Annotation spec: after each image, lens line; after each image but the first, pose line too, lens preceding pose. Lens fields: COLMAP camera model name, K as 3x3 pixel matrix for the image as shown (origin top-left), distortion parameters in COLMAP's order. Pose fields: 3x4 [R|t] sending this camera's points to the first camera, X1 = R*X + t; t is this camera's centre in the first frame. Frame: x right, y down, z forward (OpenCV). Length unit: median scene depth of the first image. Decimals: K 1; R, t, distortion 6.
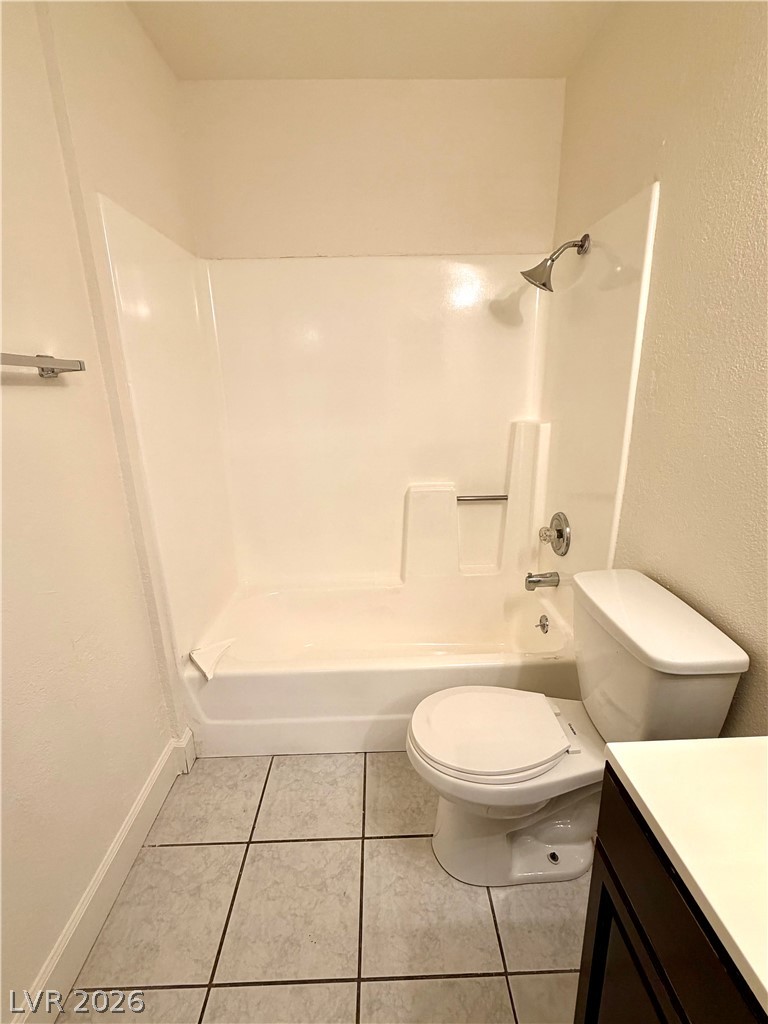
lens RADIAL K [[467.2, 0, 385.5], [0, 467.2, 513.7], [0, 0, 1]] dist [0.000032, 0.001328]
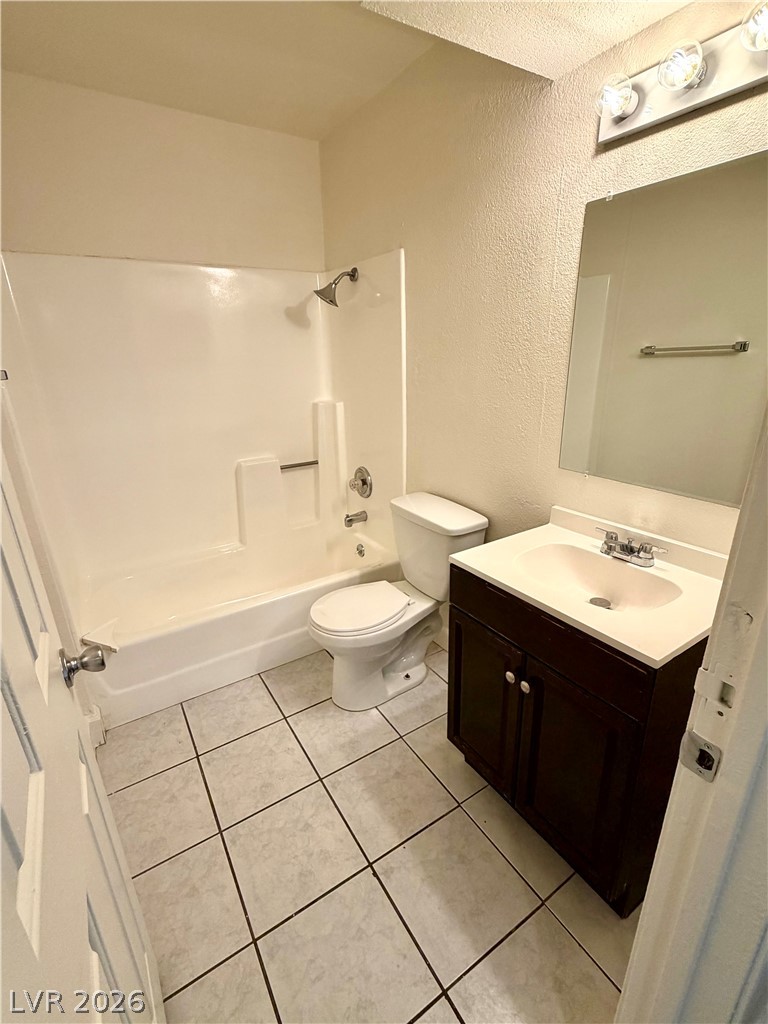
lens RADIAL K [[467.2, 0, 385.4], [0, 467.2, 513.8], [0, 0, 1]] dist [0.000032, 0.001328]
pose [[0.855593, -0.170539, 0.488751, -0.275516], [0.148827, 0.985350, 0.083284, 0.031229], [-0.495794, 0.001482, 0.868439, -0.245771]]
